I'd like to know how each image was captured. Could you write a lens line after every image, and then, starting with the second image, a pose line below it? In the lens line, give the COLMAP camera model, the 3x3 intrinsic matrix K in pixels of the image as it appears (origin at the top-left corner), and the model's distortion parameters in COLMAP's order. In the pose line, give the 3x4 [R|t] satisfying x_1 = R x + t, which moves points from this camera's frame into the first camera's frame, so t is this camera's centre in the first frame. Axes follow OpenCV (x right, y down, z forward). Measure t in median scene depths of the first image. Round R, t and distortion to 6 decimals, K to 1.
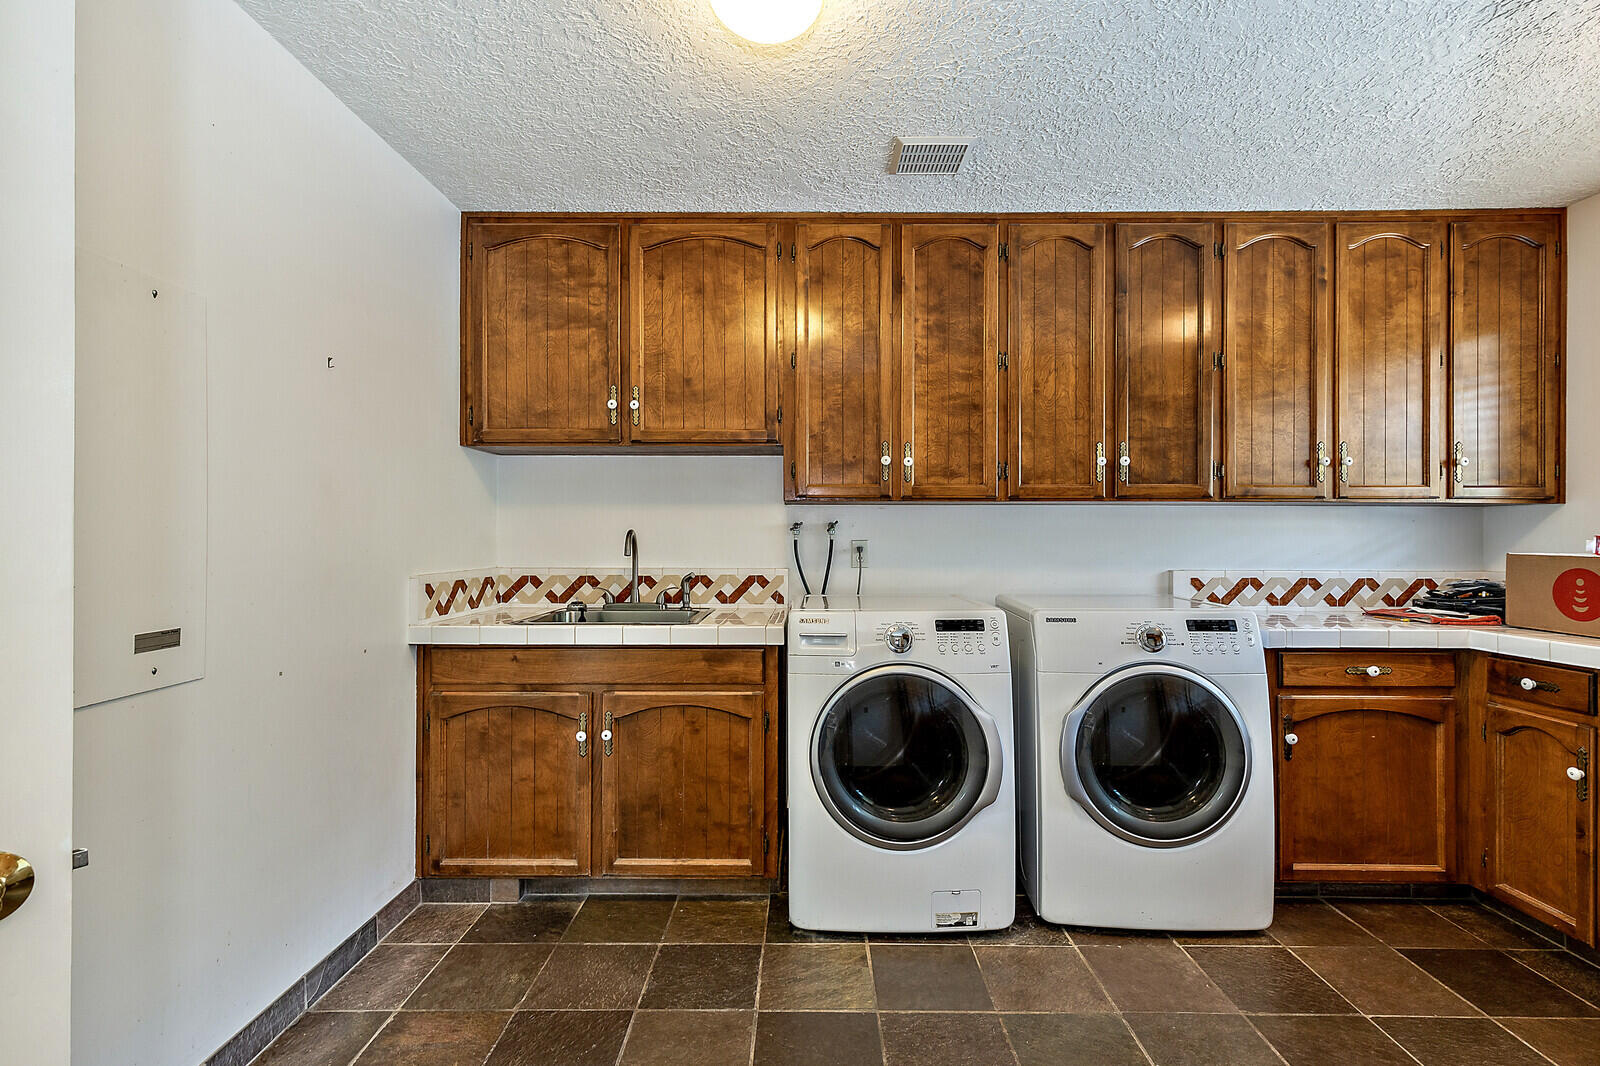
lens RADIAL K [[722.3, 0, 800.0], [0, 722.3, 533.0], [0, 0, 1]] dist [0.001117, 0.000004]
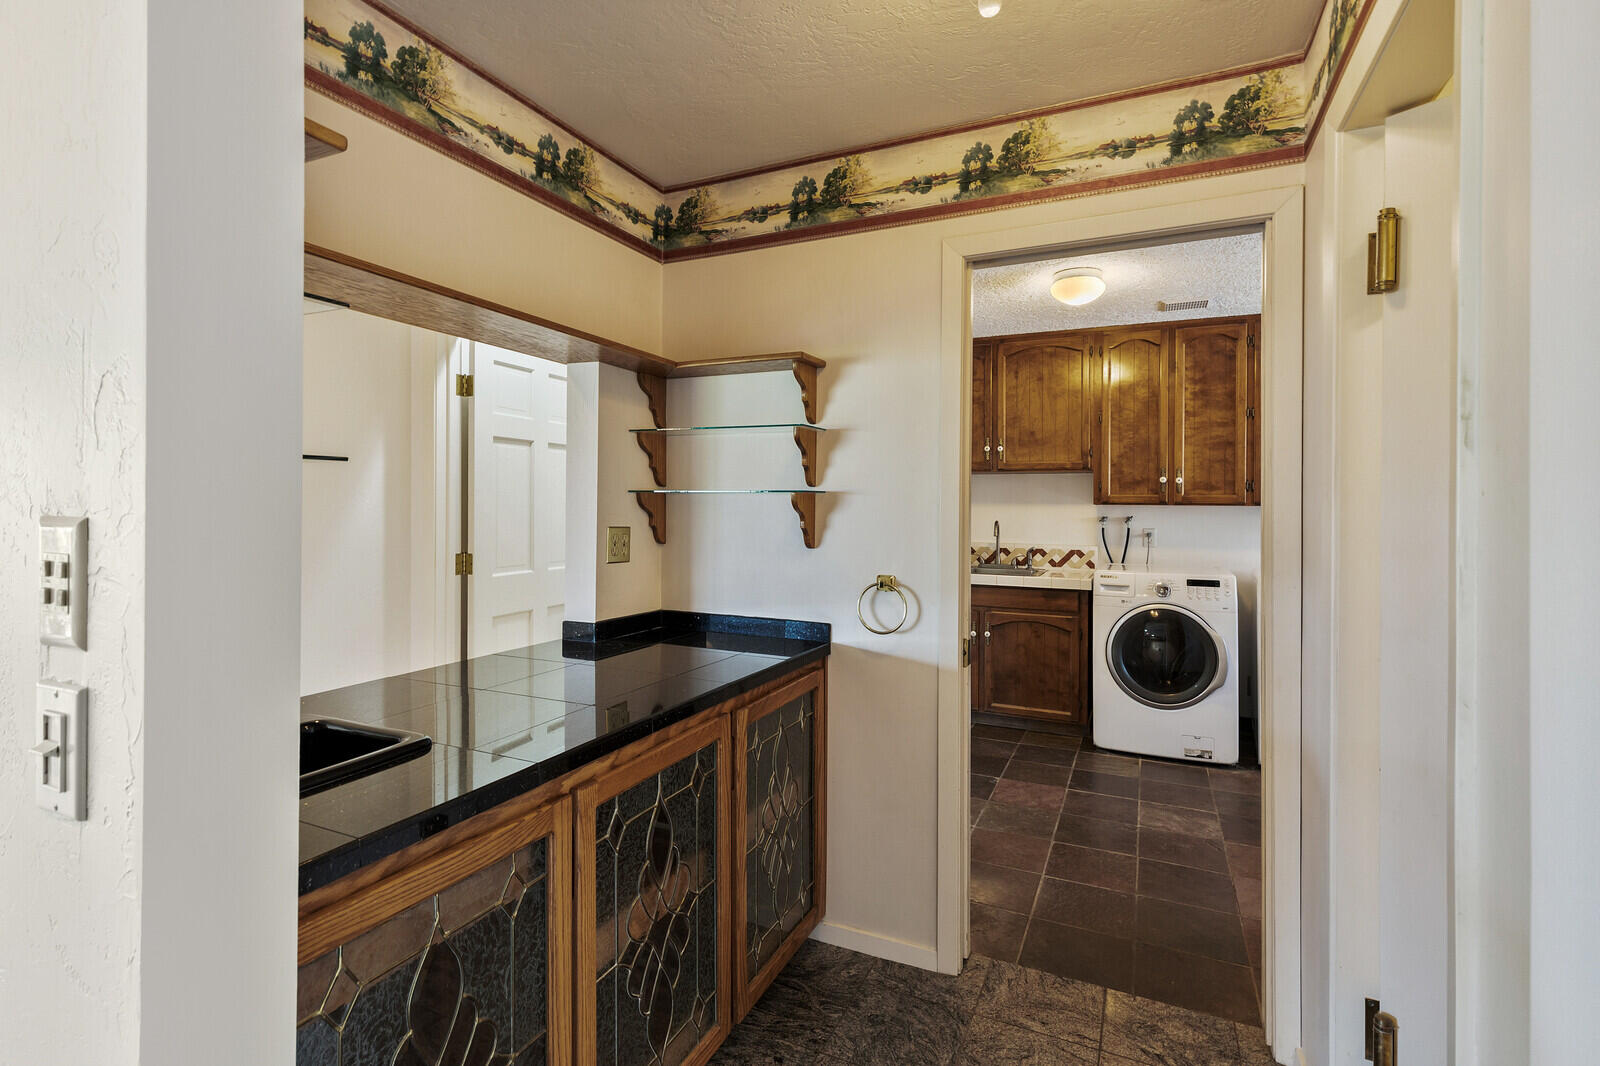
lens RADIAL K [[742.9, 0, 792.5], [0, 742.9, 502.3], [0, 0, 1]] dist [0.002099, -0.000068]
pose [[0.907543, 0.004246, -0.419938, 0.065367], [-0.004885, 0.999988, -0.000448, -0.045946], [0.419931, 0.002458, 0.907553, -0.810189]]
